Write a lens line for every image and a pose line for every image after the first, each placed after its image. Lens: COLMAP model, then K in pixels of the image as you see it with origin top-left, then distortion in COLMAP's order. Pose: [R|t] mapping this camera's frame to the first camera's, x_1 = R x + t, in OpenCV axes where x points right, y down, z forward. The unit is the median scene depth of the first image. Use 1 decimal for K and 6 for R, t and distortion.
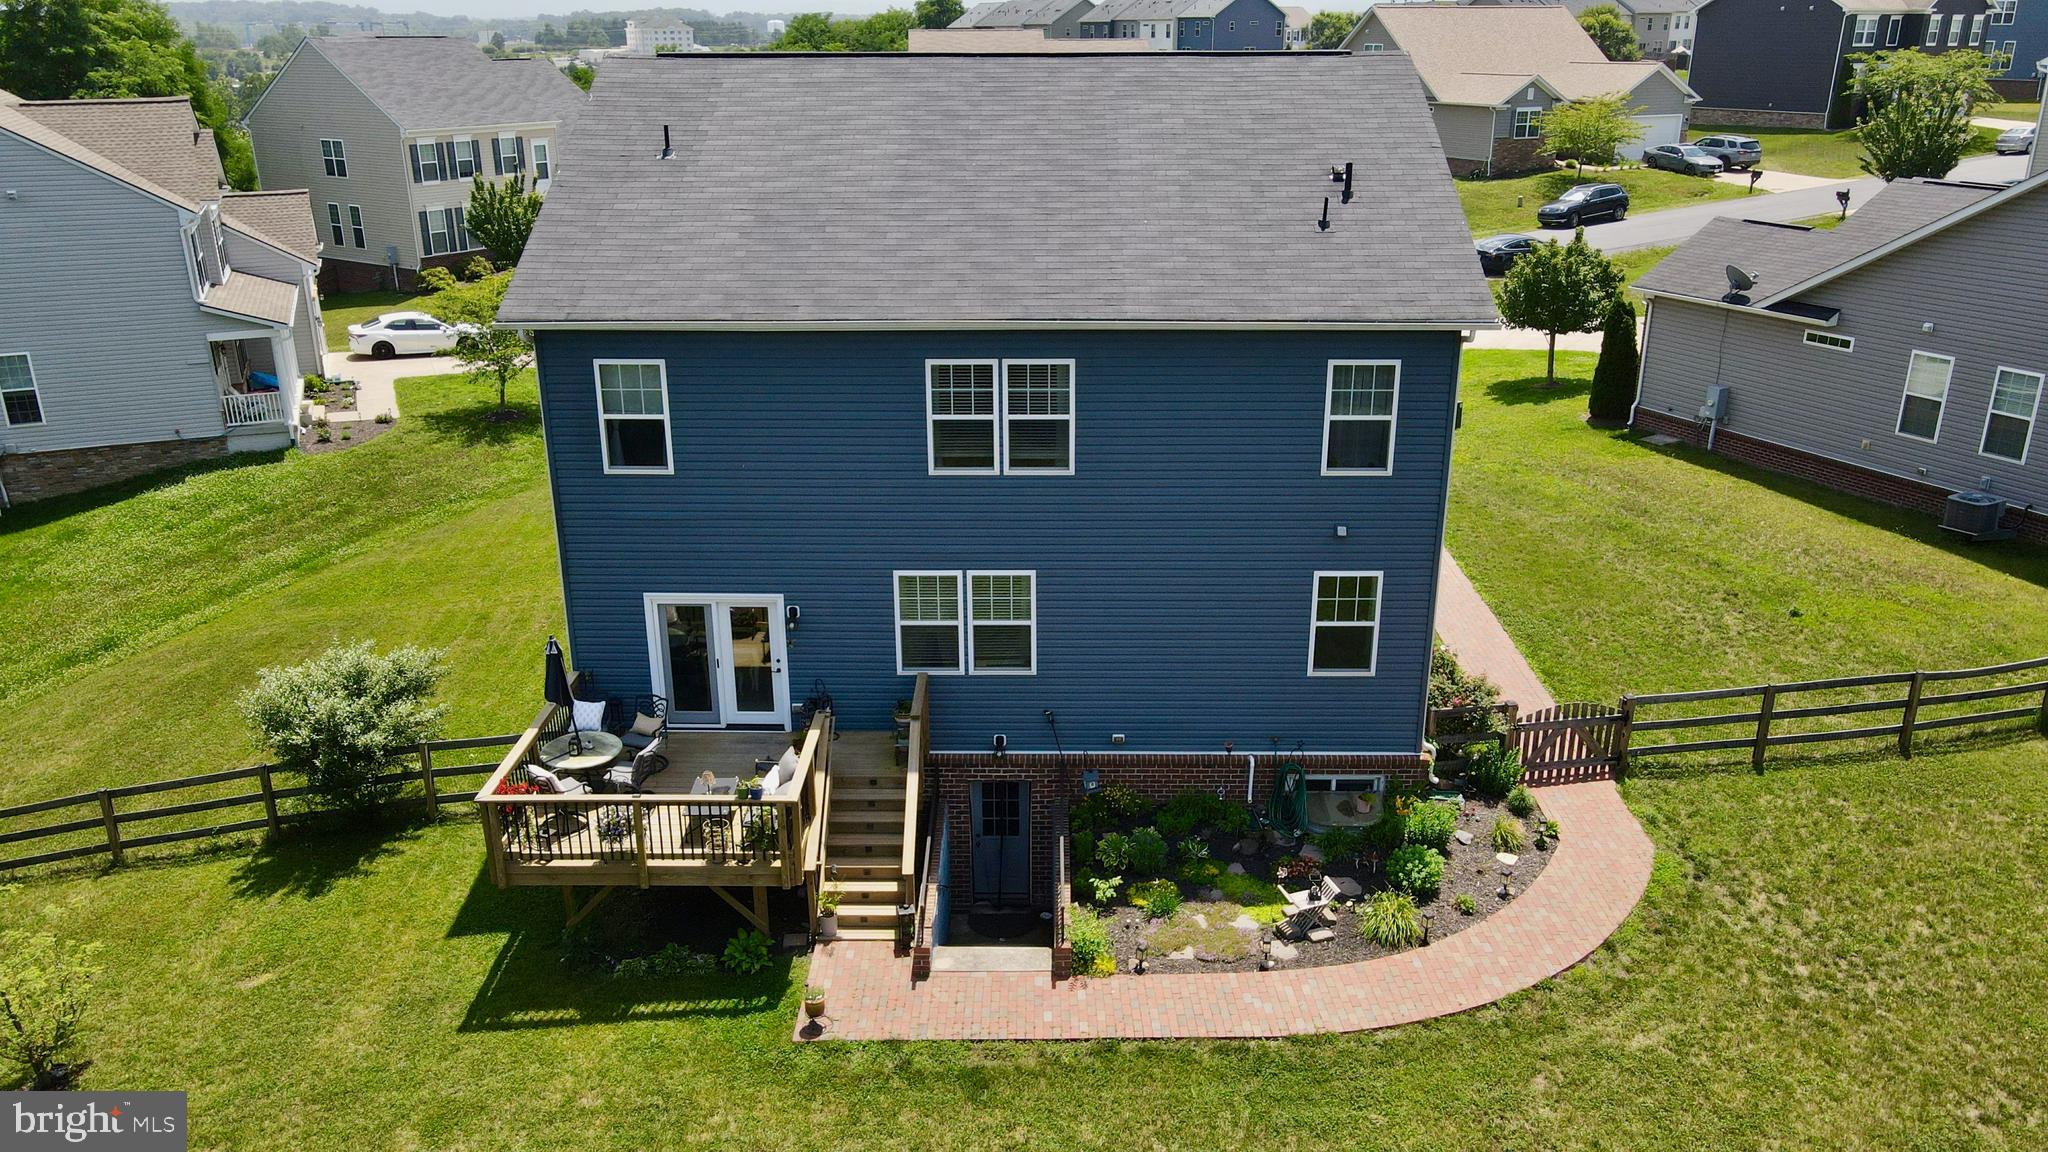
lens RADIAL K [[1522.0, 0, 1033.5], [0, 1522.0, 604.8], [0, 0, 1]] dist [-0.003353, 0.041391]
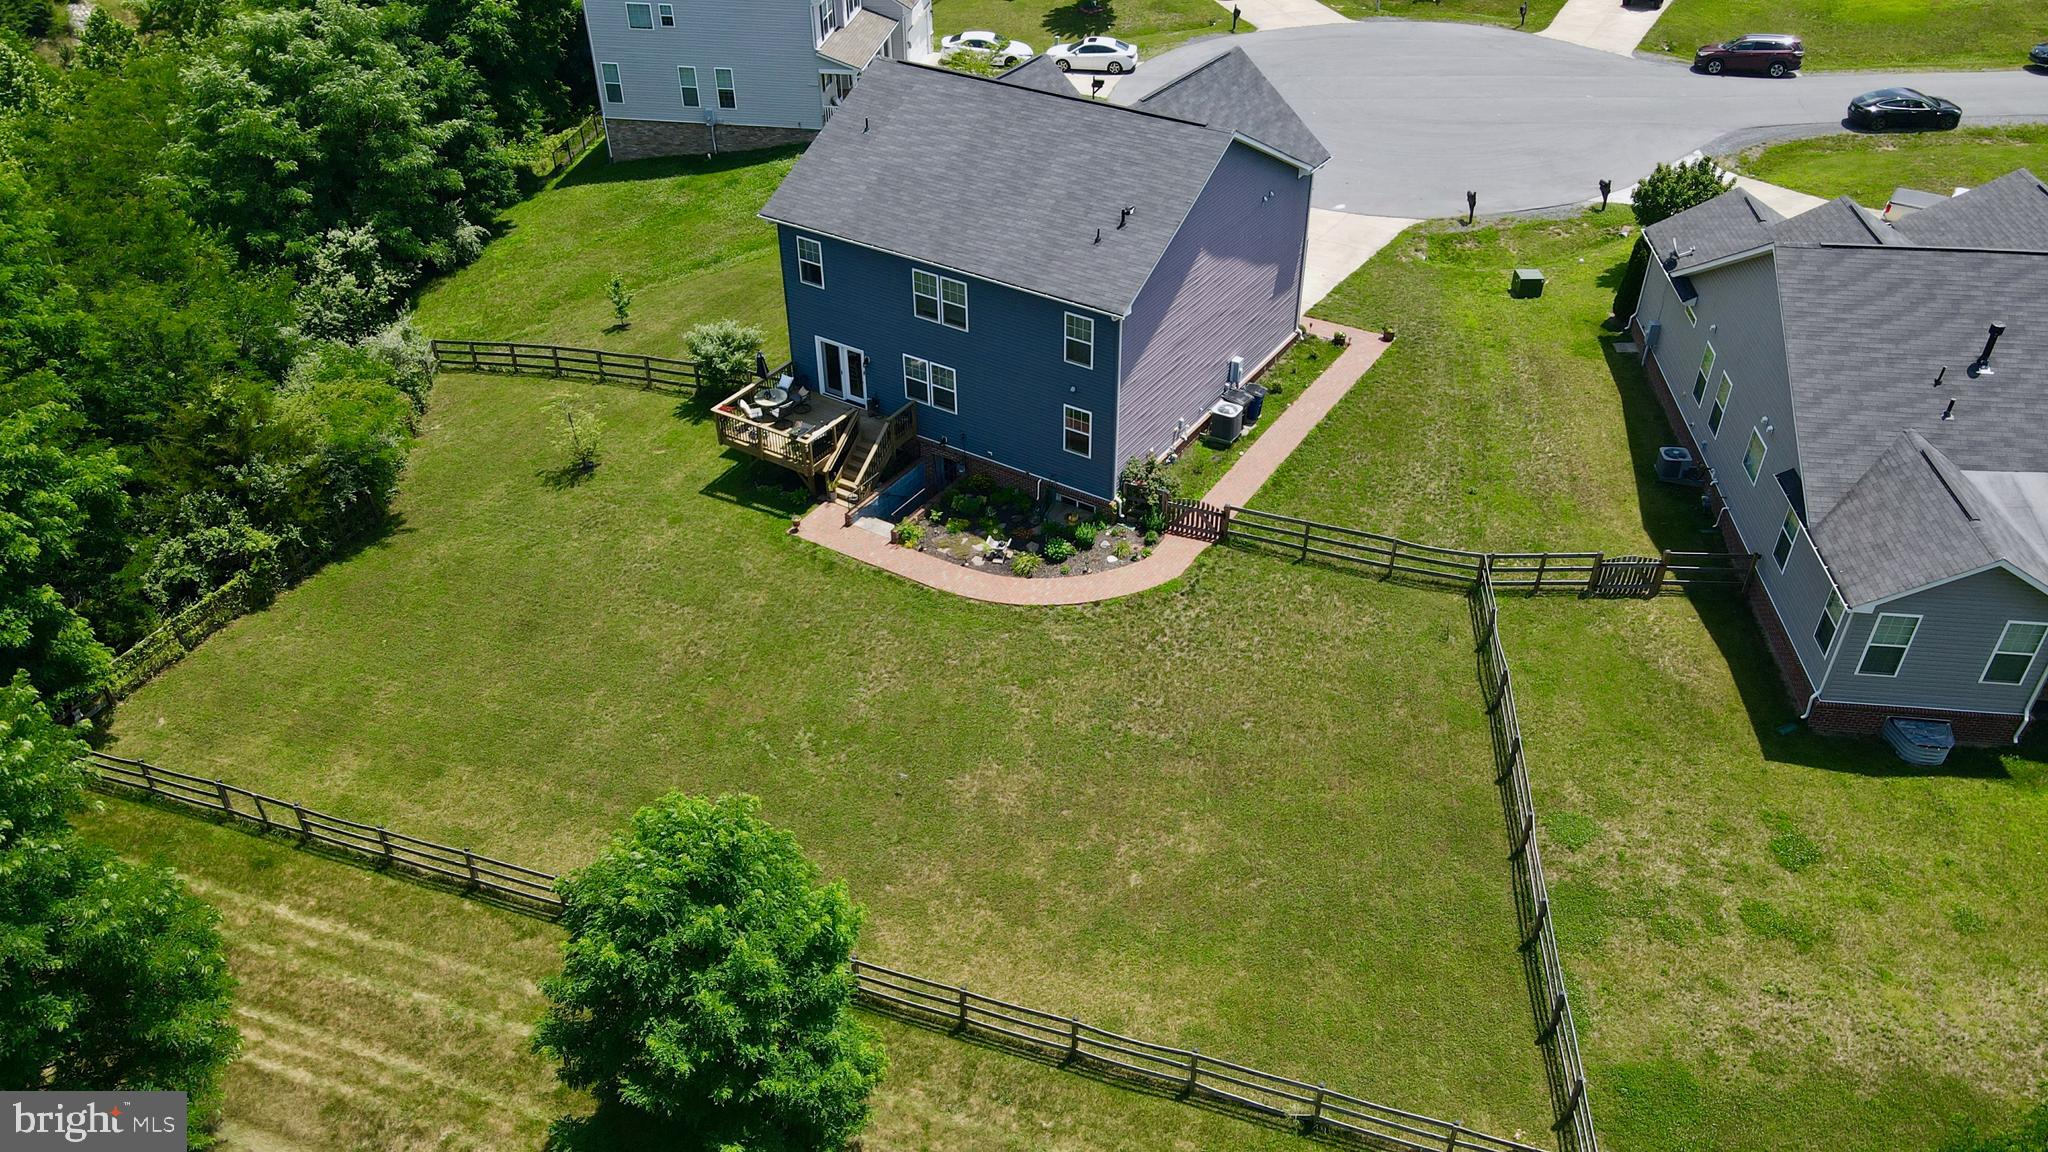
lens RADIAL K [[1522.0, 0, 1033.5], [0, 1522.0, 604.8], [0, 0, 1]] dist [-0.003353, 0.041391]
pose [[0.850741, 0.317254, -0.419034, 1.107664], [-0.187346, 0.927949, 0.322199, -0.429752], [0.491061, -0.195604, 0.848881, -0.853837]]
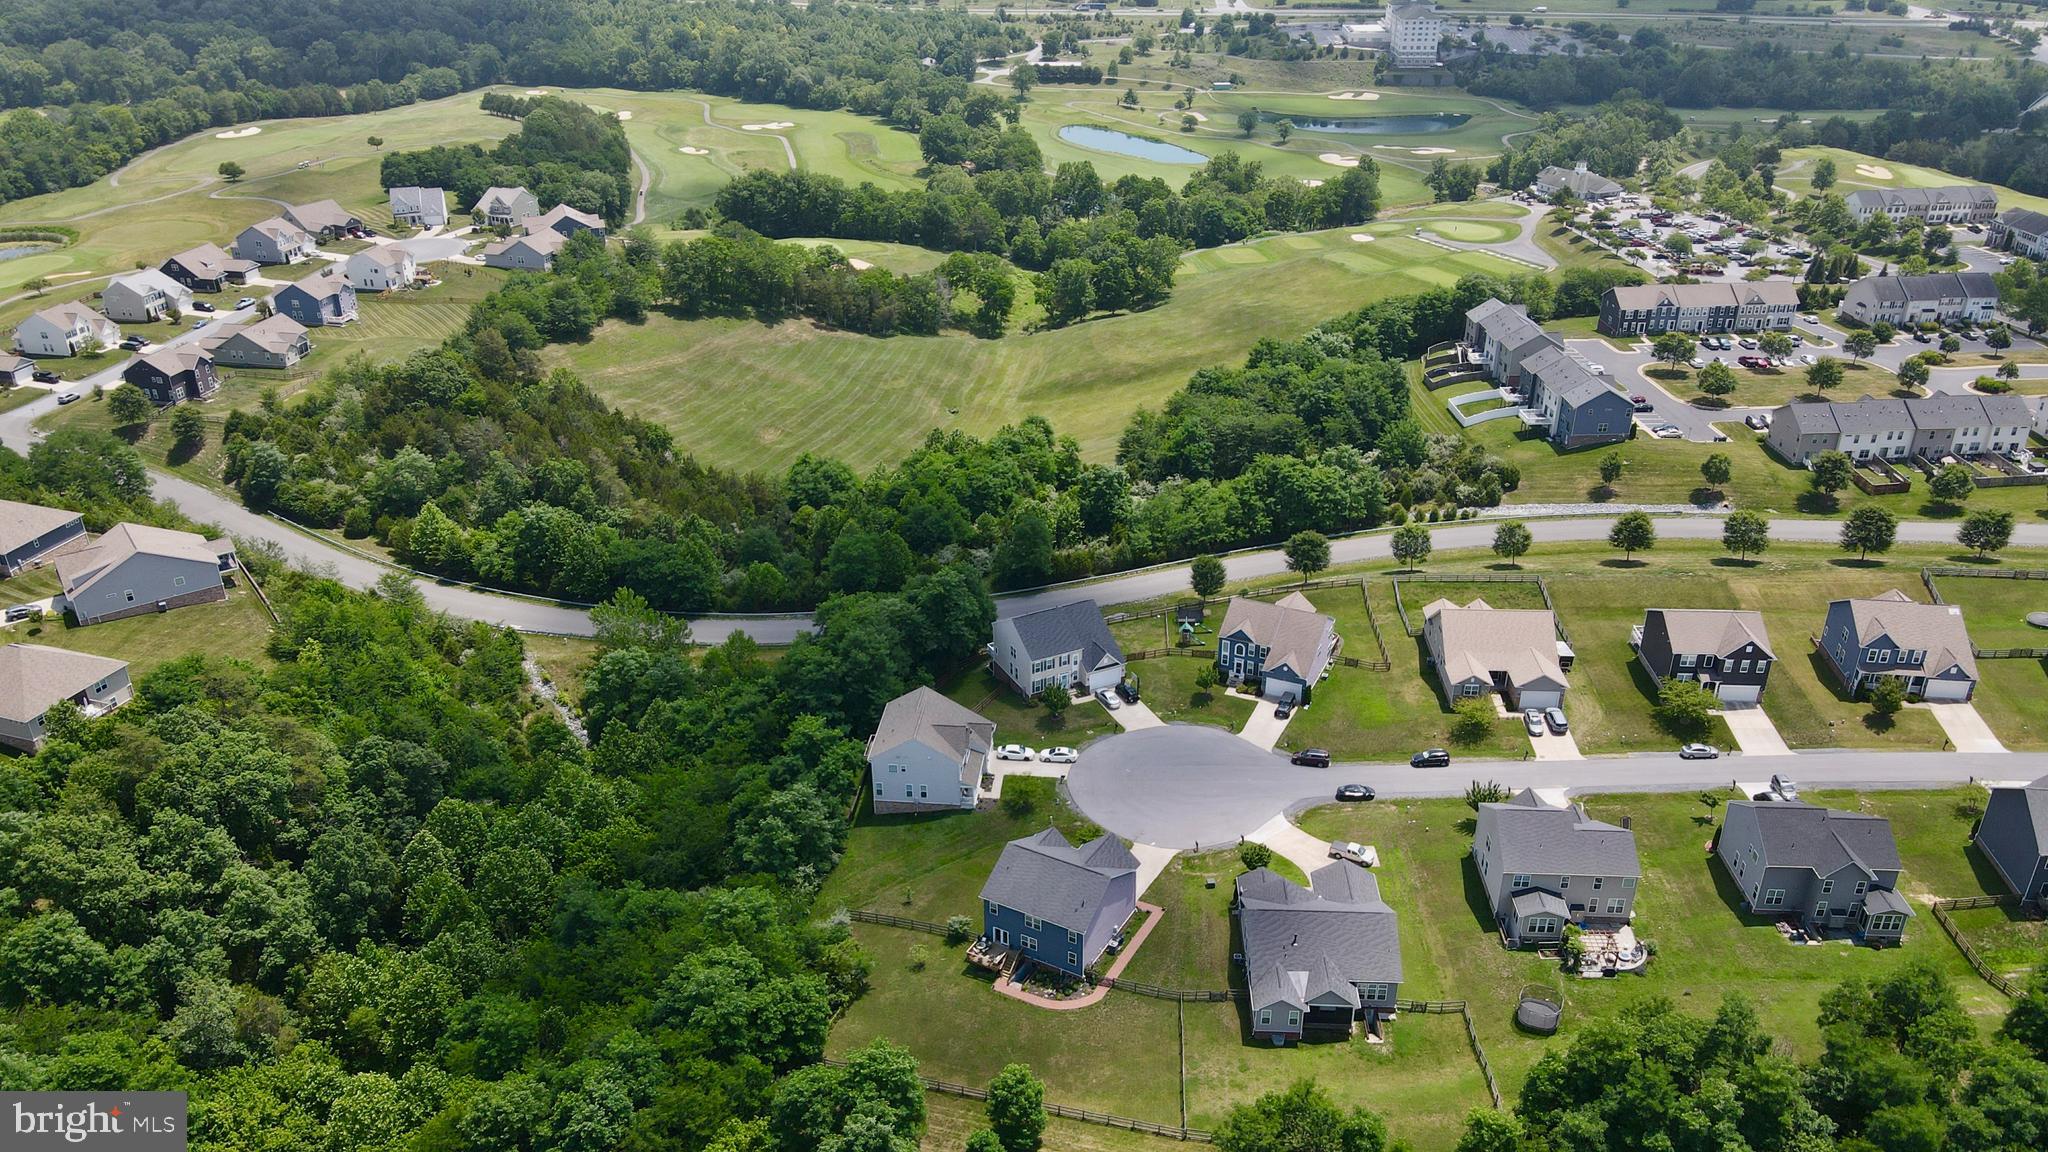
lens RADIAL K [[1522.0, 0, 1033.5], [0, 1522.0, 604.8], [0, 0, 1]] dist [-0.003353, 0.041391]
pose [[0.880544, 0.219122, -0.420271, 2.859224], [-0.170198, 0.973756, 0.151102, -2.841991], [0.442351, -0.061523, 0.894729, -5.819728]]
